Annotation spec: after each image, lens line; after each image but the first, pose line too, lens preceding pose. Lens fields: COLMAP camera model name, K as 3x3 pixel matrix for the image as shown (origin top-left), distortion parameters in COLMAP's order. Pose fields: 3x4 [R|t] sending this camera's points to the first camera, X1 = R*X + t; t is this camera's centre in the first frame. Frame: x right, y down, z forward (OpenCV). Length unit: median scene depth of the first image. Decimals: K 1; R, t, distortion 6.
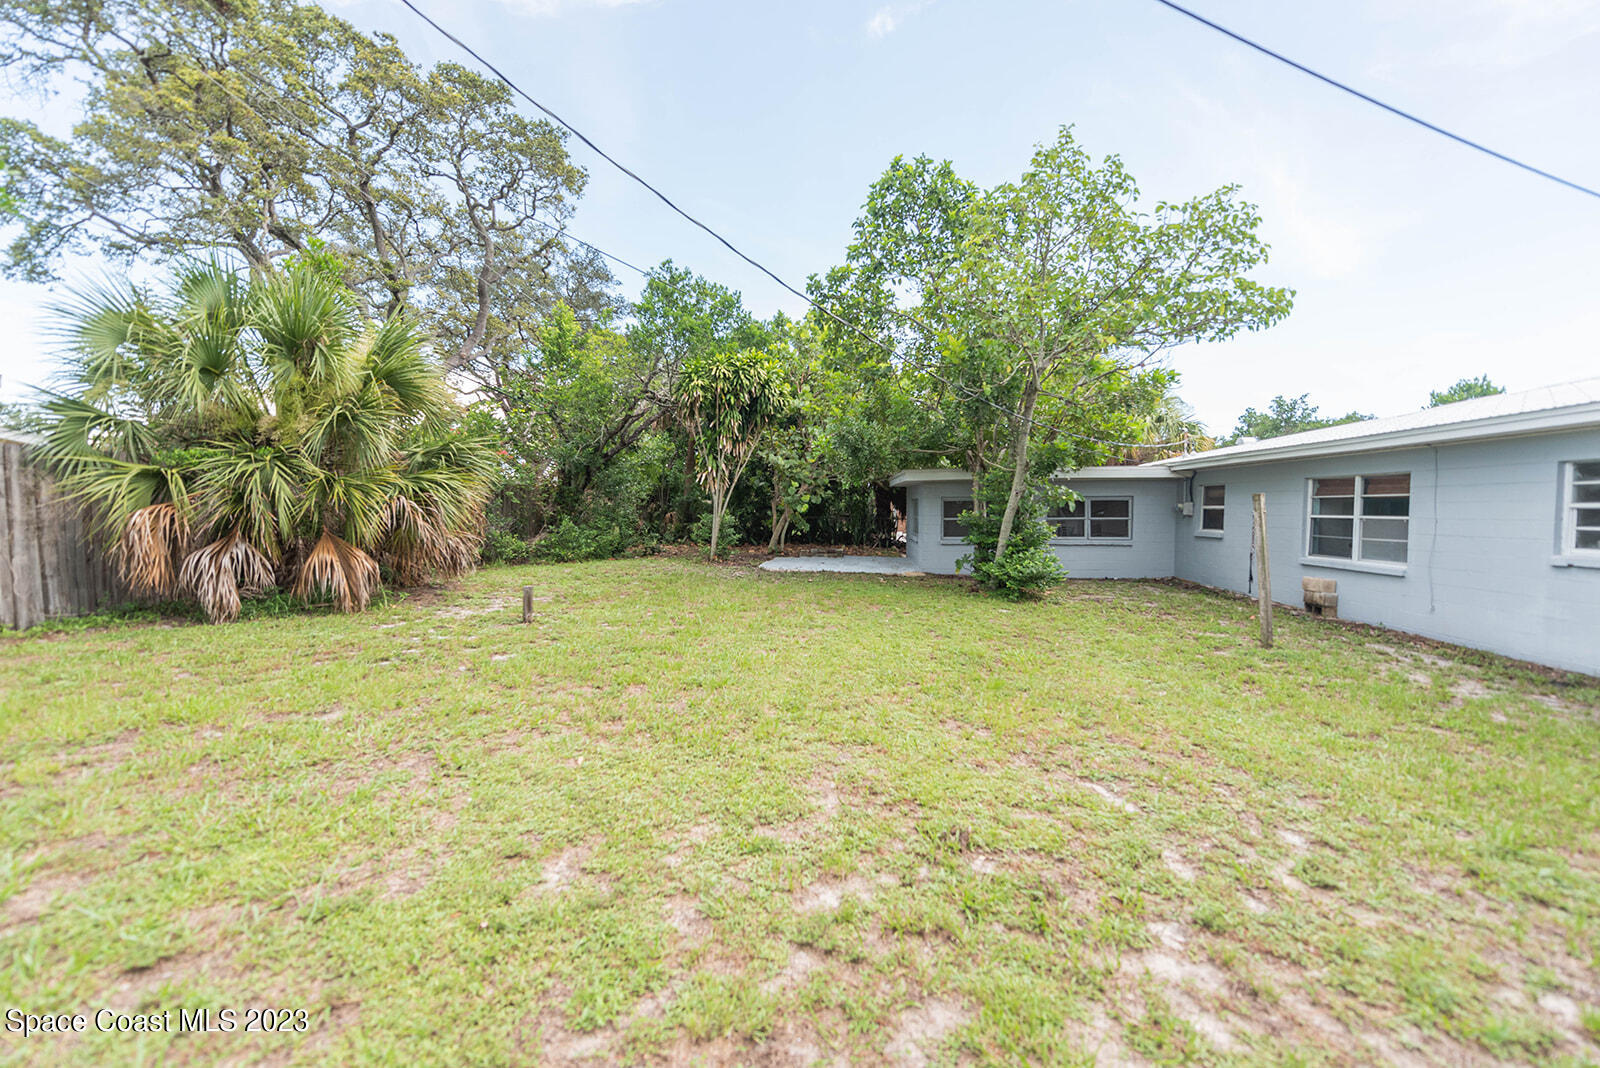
lens RADIAL K [[641.9, 0, 800.0], [0, 641.9, 534.0], [0, 0, 1]] dist [-0.000096, 0.000000]
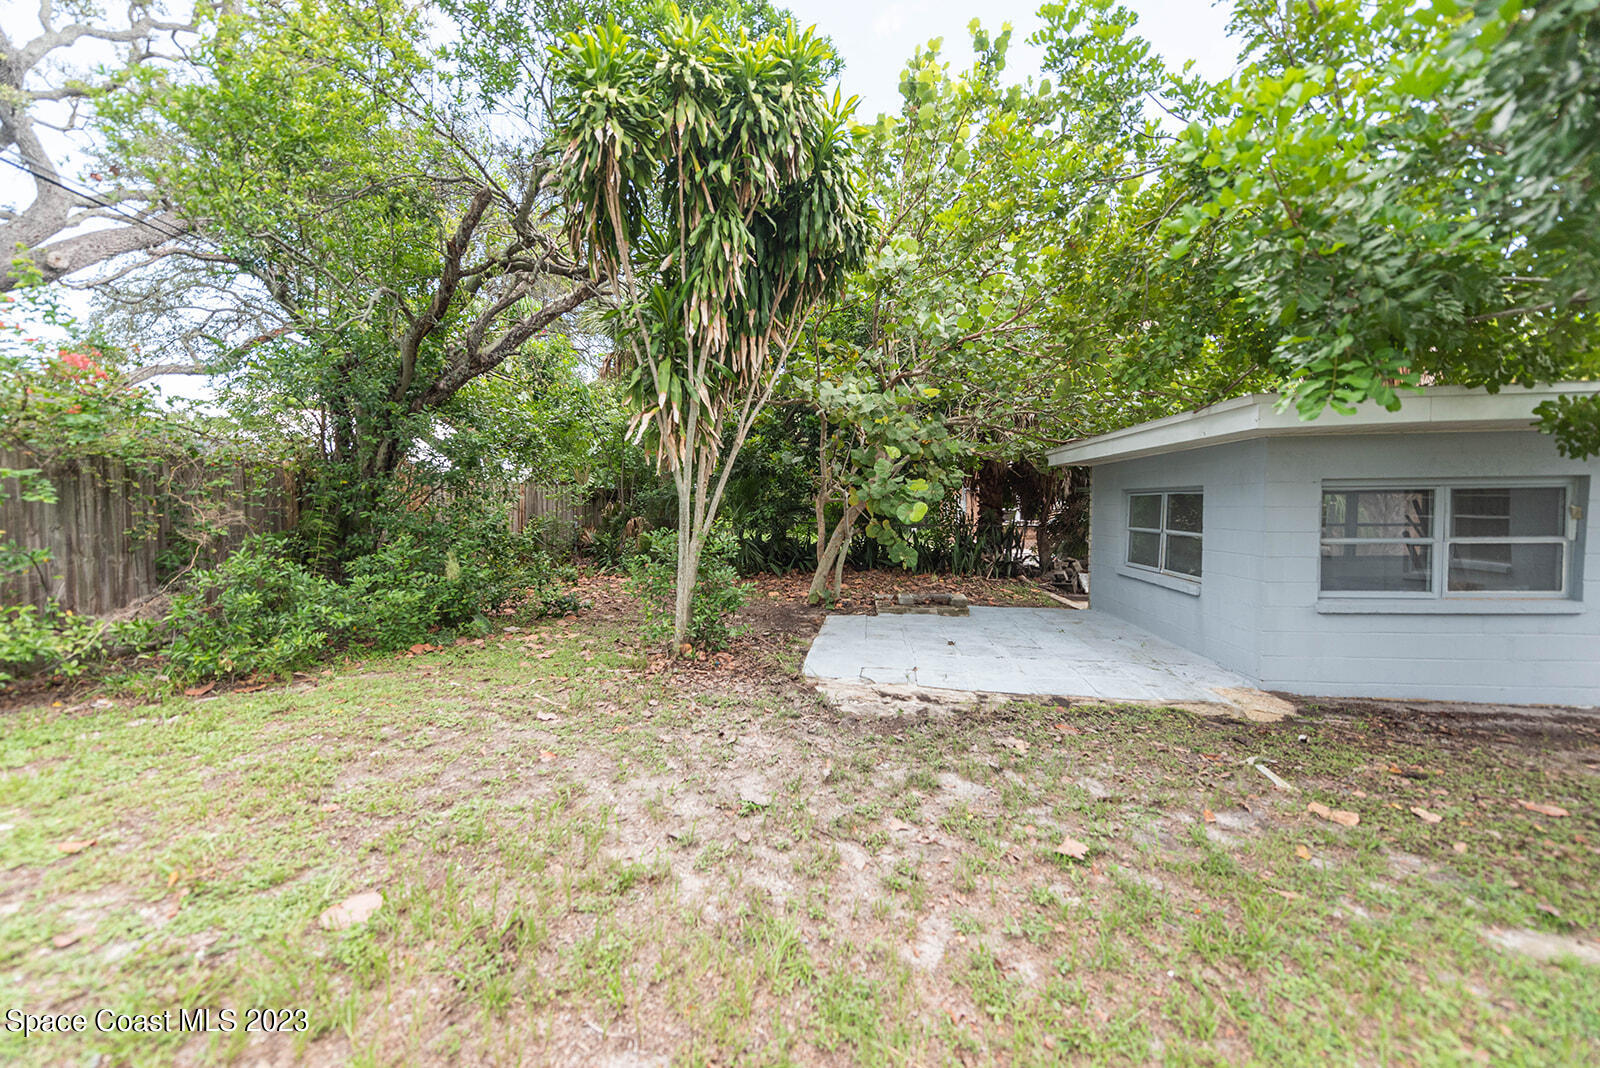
lens RADIAL K [[641.9, 0, 800.0], [0, 641.9, 534.0], [0, 0, 1]] dist [-0.000096, 0.000000]
pose [[0.999869, -0.004611, -0.015526, -0.060424], [0.004648, 0.999986, 0.002365, -0.029606], [0.015515, -0.002436, 0.999877, 0.636677]]
